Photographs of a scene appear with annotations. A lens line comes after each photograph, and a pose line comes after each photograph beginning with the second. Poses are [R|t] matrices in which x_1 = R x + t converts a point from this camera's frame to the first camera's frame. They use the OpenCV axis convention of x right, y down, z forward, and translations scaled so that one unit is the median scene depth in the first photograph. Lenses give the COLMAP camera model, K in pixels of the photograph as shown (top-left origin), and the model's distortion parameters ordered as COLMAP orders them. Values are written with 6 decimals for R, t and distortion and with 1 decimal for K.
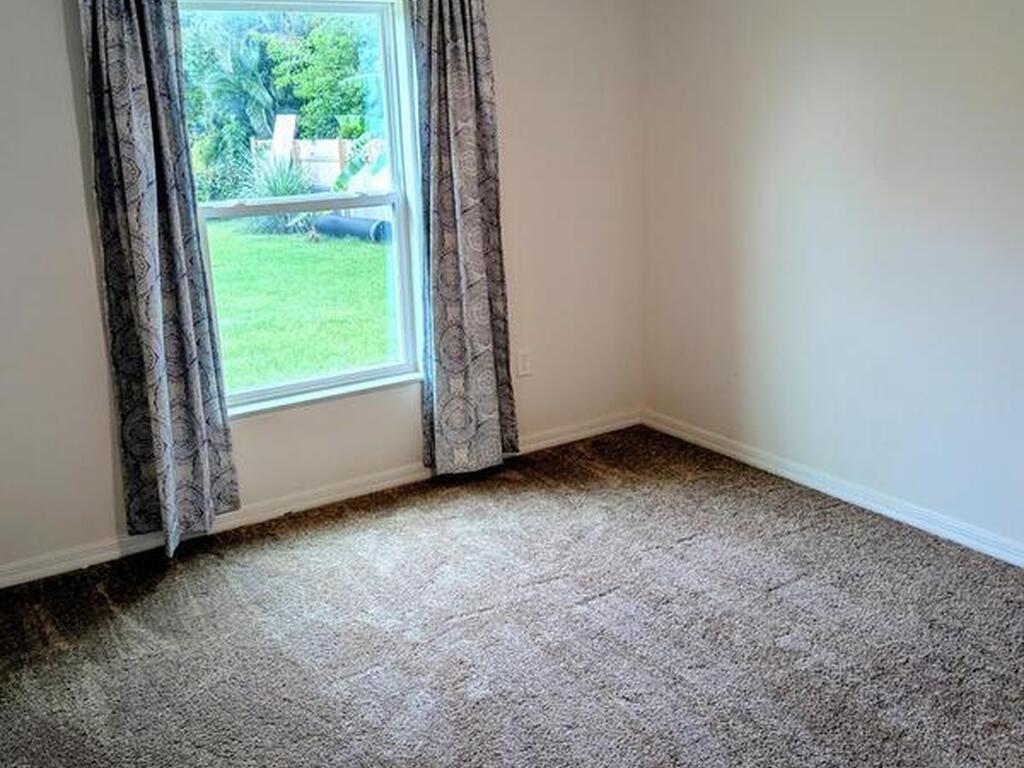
lens RADIAL K [[799.3, 0, 506.7], [0, 799.3, 385.5], [0, 0, 1]] dist [0.002312, -0.003453]
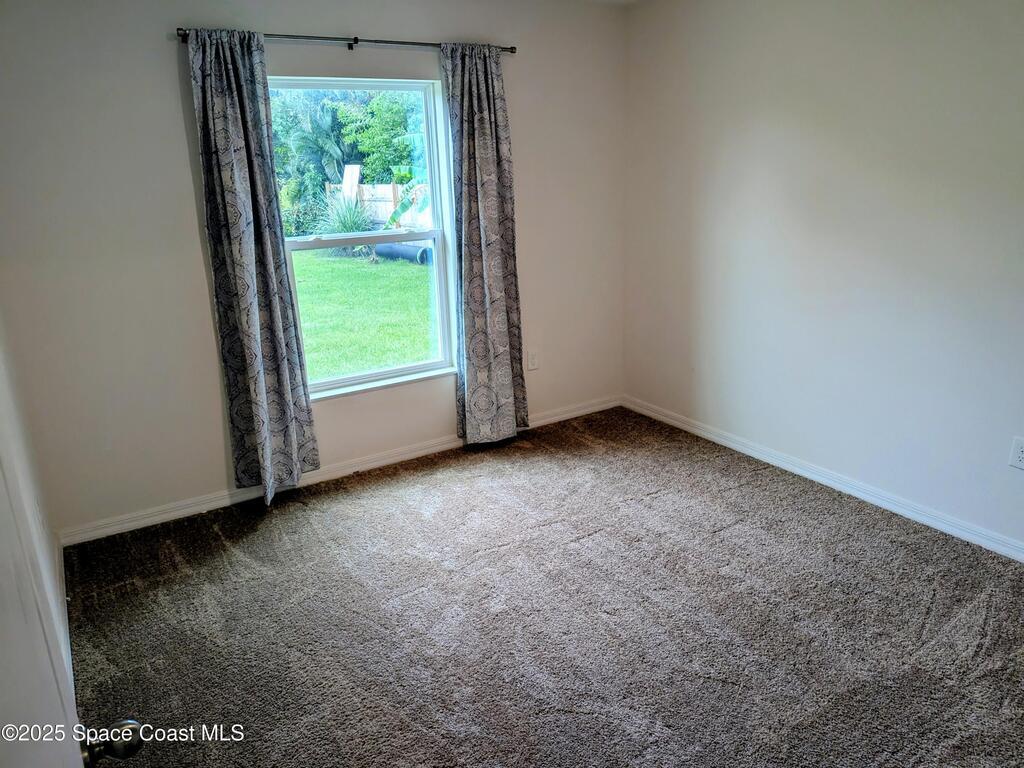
lens RADIAL K [[738.7, 0, 488.7], [0, 738.7, 391.6], [0, 0, 1]] dist [0.132867, -0.225360]
pose [[0.997069, 0.003962, -0.076404, 0.042527], [-0.002167, 0.999720, 0.023563, -0.004590], [0.076476, -0.023328, 0.996798, -0.227397]]
